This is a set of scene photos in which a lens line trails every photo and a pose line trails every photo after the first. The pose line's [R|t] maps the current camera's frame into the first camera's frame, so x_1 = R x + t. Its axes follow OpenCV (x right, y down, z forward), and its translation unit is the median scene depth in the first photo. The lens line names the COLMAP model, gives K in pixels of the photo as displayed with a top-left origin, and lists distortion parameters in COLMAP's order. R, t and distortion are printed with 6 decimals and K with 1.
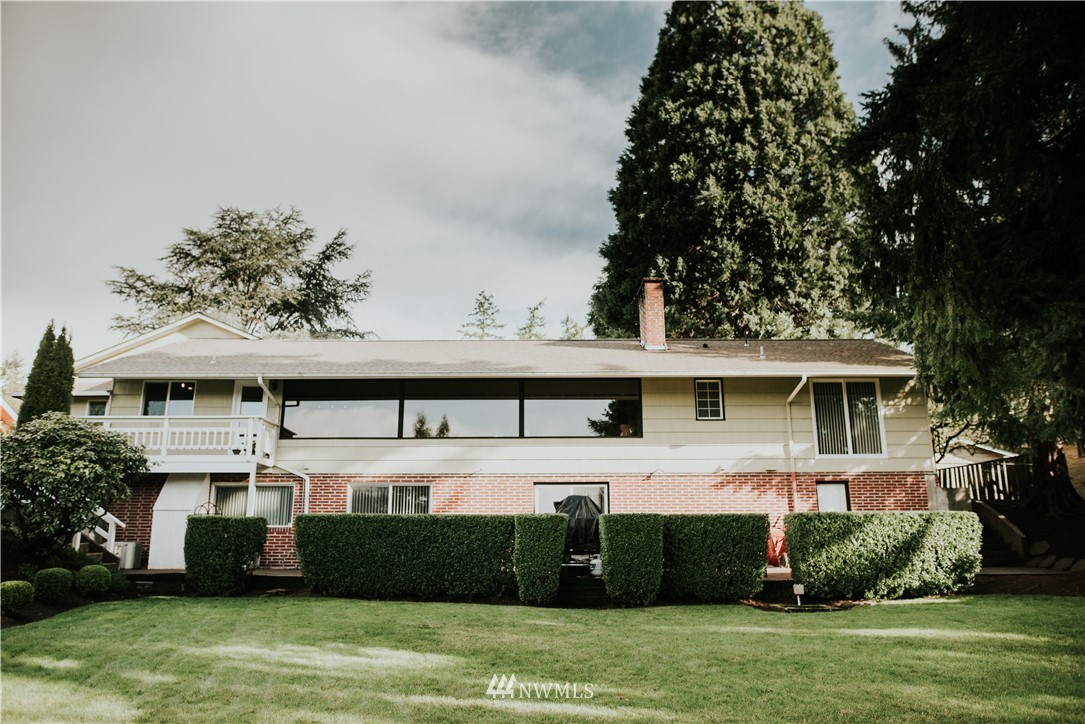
lens RADIAL K [[751.1, 0, 542.5], [0, 751.1, 362.0], [0, 0, 1]] dist [-0.026019, 0.010175]
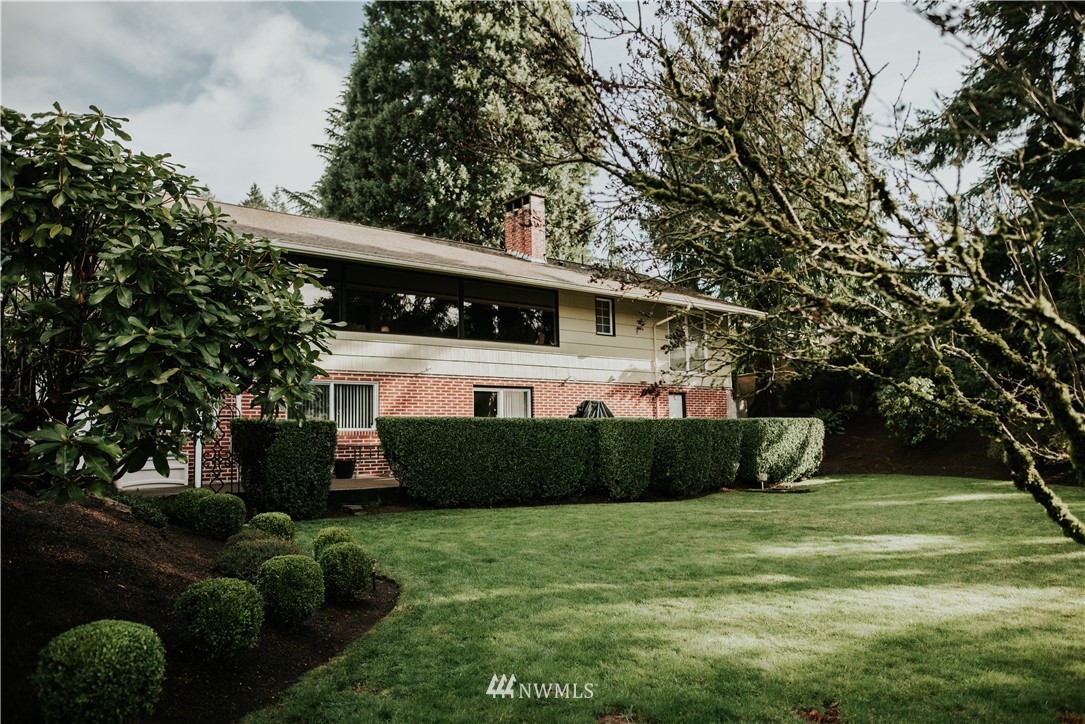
lens RADIAL K [[751.1, 0, 542.5], [0, 751.1, 362.0], [0, 0, 1]] dist [-0.026019, 0.010175]
pose [[0.800548, 0.052392, 0.596974, -0.522972], [-0.129621, 0.987727, 0.087138, 0.031670], [-0.585082, -0.147139, 0.797514, 0.158012]]
